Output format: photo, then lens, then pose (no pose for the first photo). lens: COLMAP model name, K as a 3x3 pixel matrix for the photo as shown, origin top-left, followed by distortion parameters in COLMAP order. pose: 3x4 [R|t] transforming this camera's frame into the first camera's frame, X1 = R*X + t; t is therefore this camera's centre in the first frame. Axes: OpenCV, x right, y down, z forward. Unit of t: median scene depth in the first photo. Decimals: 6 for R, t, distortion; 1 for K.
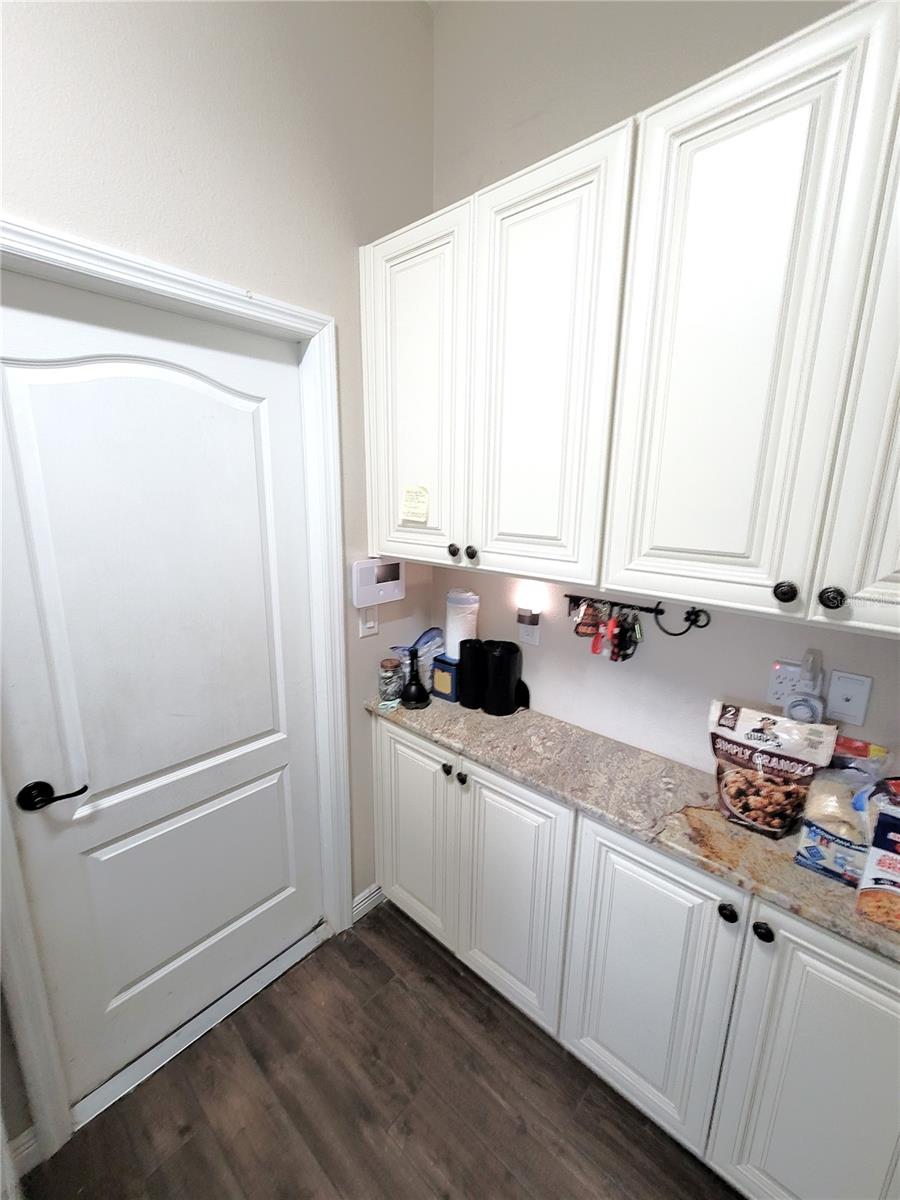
lens RADIAL K [[494.2, 0, 442.8], [0, 494.2, 597.8], [0, 0, 1]] dist [-0.001063, -0.000357]
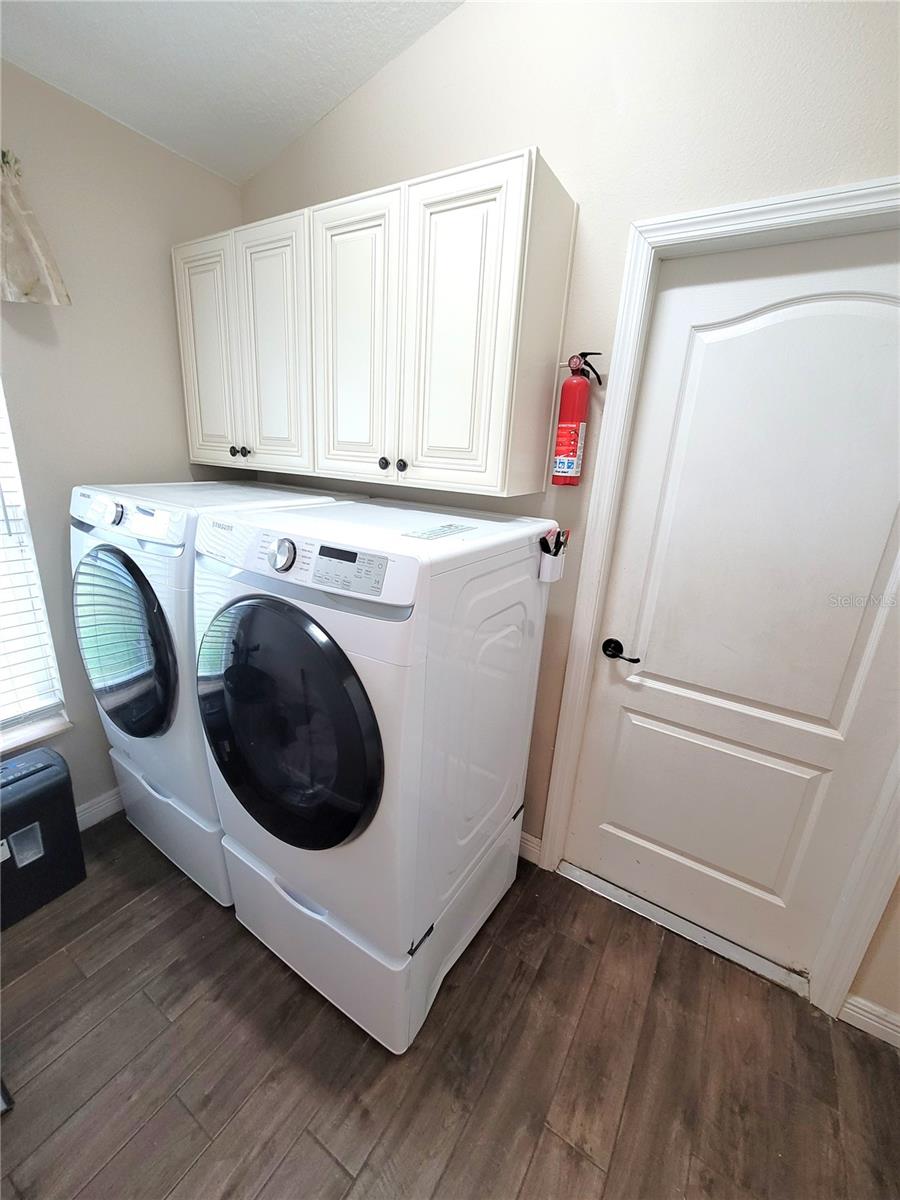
lens RADIAL K [[494.2, 0, 442.8], [0, 494.2, 597.8], [0, 0, 1]] dist [-0.001063, -0.000357]
pose [[0.166971, 0.281697, -0.944864, 0.332852], [-0.265346, 0.935799, 0.232104, 0.053435], [0.949585, 0.211961, 0.230998, 0.146311]]
